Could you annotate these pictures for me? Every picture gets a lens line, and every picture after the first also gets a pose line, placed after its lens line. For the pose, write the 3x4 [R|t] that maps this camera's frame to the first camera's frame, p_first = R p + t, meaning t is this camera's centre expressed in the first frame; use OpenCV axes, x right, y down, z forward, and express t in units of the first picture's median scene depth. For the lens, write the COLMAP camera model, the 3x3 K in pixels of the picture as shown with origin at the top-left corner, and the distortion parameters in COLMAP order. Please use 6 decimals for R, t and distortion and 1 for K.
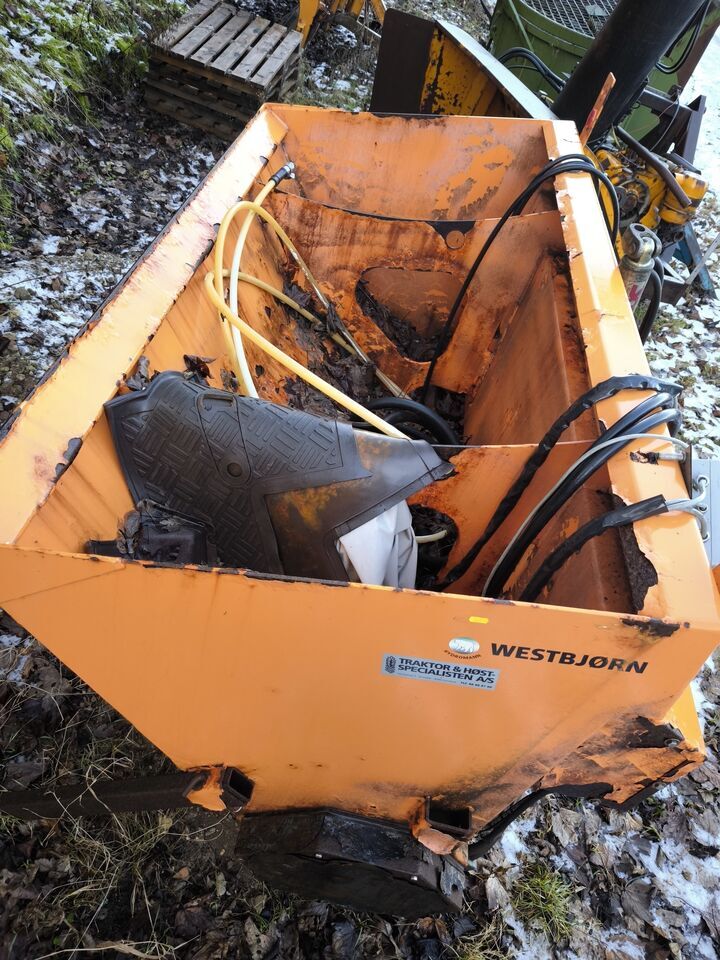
lens RADIAL K [[697.6, 0, 360.0], [0, 697.6, 480.0], [0, 0, 1]] dist [0.001380, -0.004720]
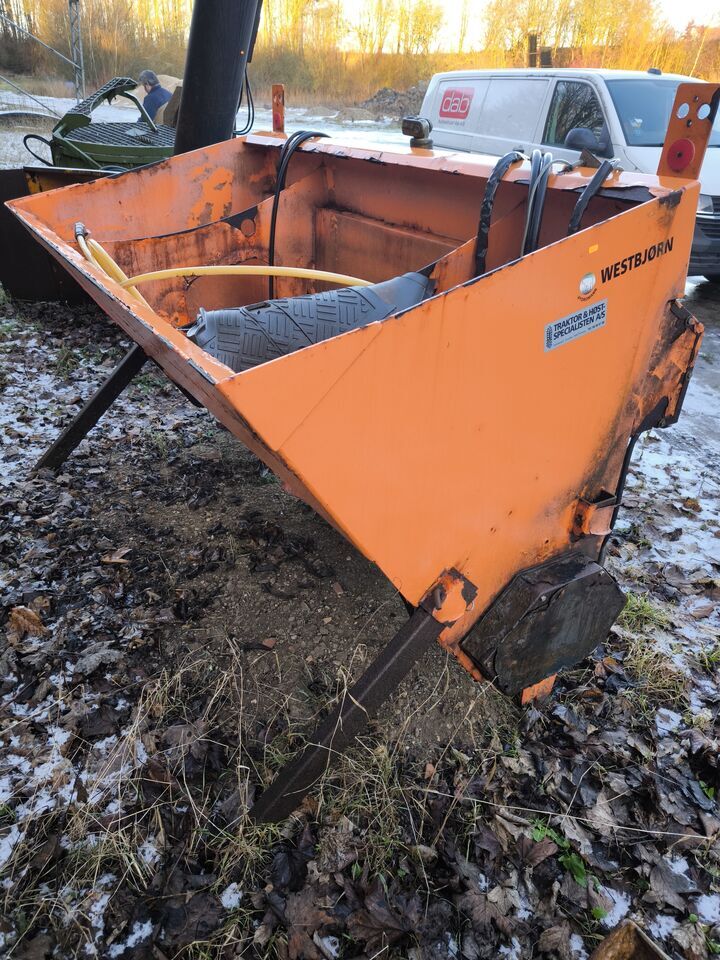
lens RADIAL K [[697.6, 0, 360.0], [0, 697.6, 480.0], [0, 0, 1]] dist [0.001380, -0.004720]
pose [[0.747844, -0.488560, 0.449486, -0.496103], [0.566192, 0.822899, -0.047584, 0.180971], [-0.346634, 0.290081, 0.892019, 0.012091]]
